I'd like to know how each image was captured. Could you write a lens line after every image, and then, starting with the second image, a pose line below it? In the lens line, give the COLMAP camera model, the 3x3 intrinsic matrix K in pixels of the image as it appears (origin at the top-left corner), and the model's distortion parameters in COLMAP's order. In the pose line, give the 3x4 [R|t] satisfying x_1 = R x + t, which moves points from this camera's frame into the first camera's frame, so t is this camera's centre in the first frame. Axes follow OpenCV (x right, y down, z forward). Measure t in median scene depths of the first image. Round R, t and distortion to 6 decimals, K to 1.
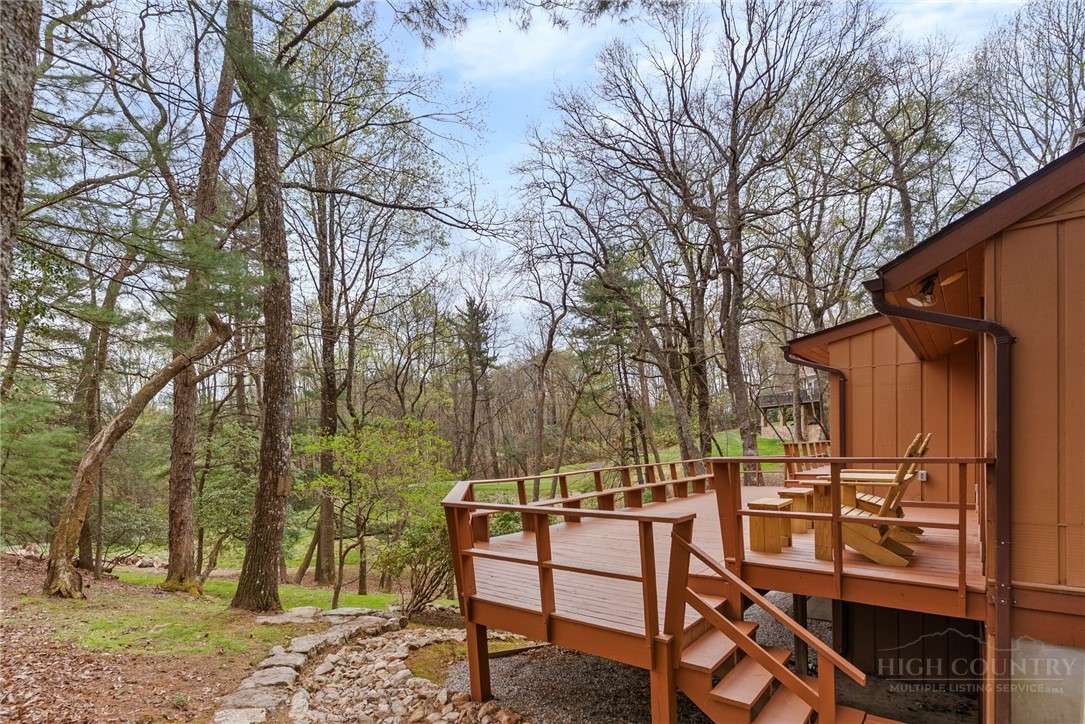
lens RADIAL K [[531.0, 0, 536.6], [0, 531.0, 440.7], [0, 0, 1]] dist [0.002131, 0.000456]
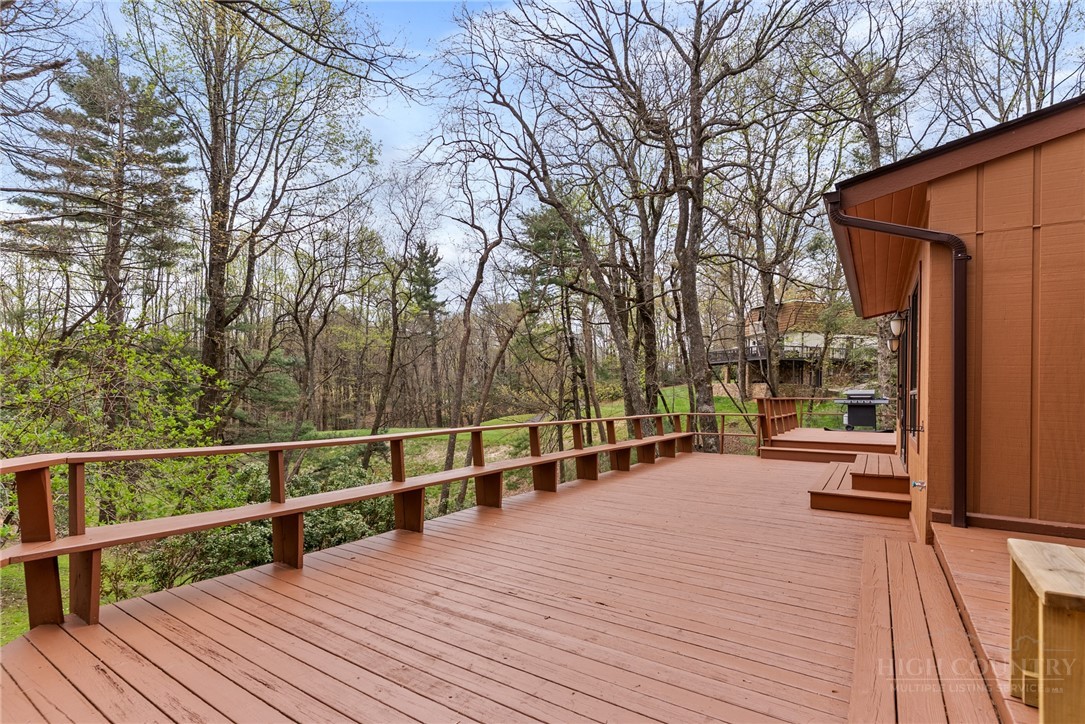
lens RADIAL K [[532.8, 0, 543.7], [0, 532.8, 379.8], [0, 0, 1]] dist [-0.000596, 0.000064]
pose [[0.993043, 0.040421, 0.110596, 0.030098], [-0.038119, 0.999012, -0.022854, 0.003266], [-0.111410, 0.018479, 0.993603, 0.106173]]
